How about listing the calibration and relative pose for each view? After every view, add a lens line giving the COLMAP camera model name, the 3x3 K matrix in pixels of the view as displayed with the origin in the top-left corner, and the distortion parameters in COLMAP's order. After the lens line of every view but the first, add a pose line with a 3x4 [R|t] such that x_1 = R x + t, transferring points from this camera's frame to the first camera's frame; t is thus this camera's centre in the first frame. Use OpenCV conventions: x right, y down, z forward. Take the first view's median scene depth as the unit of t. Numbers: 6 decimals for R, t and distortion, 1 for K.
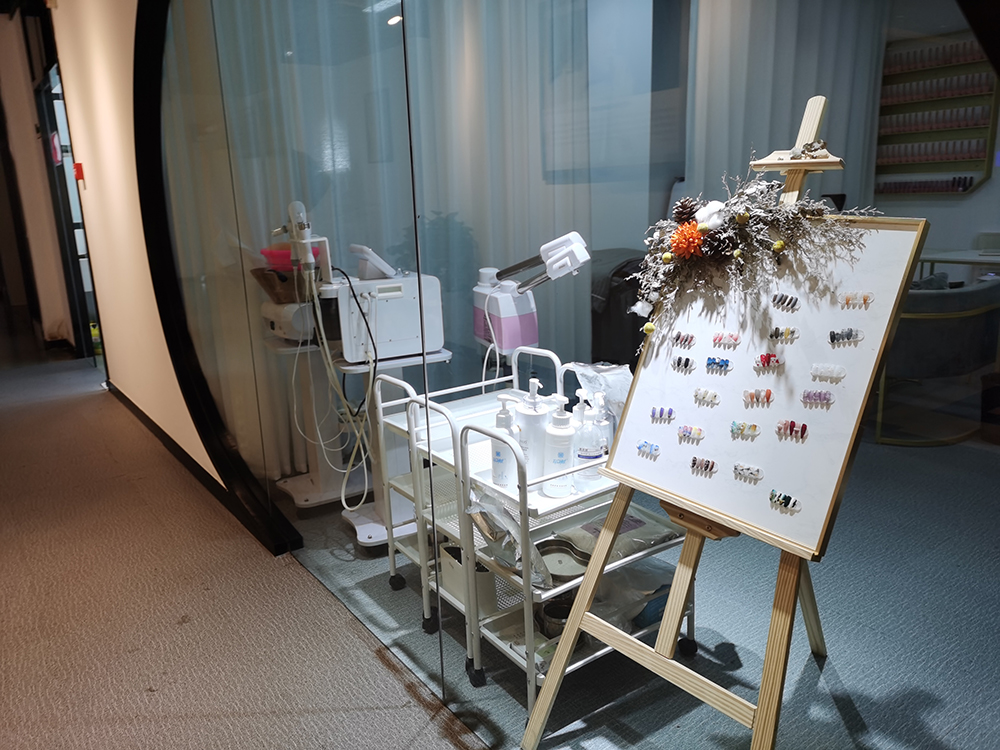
lens RADIAL K [[782.1, 0, 500.0], [0, 782.1, 375.0], [0, 0, 1]] dist [0.046286, -0.004353]
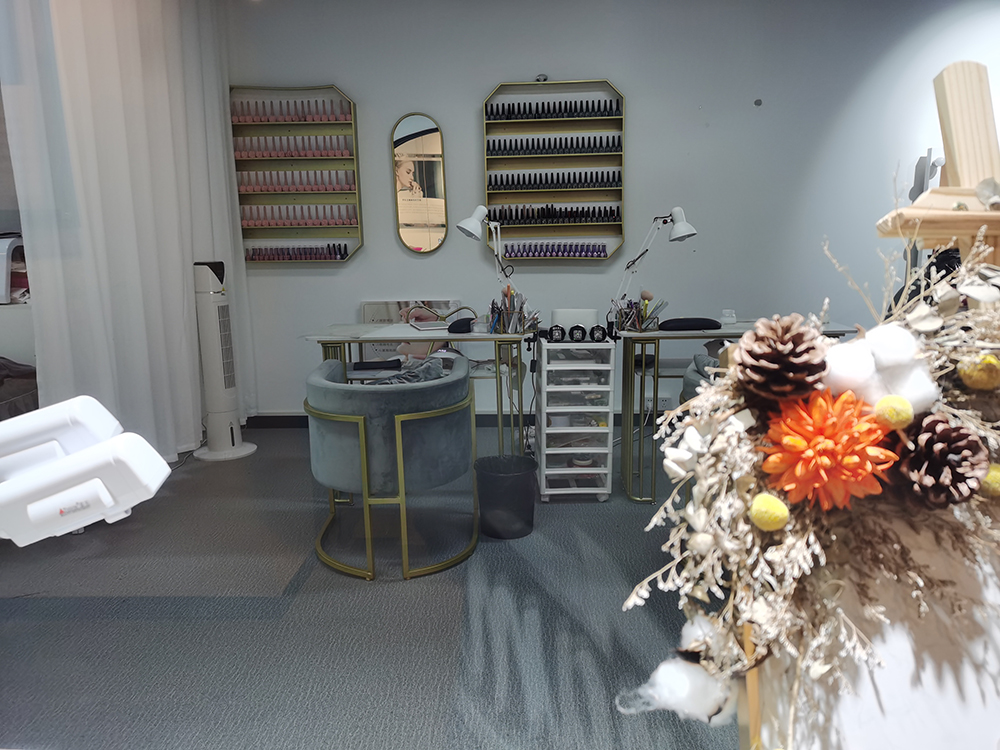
lens RADIAL K [[782.1, 0, 500.0], [0, 782.1, 375.0], [0, 0, 1]] dist [0.046286, -0.004353]
pose [[0.622049, -0.123199, 0.773225, -0.026975], [0.179698, 0.983647, 0.012161, -0.075821], [-0.762079, 0.131382, 0.634015, 0.296697]]
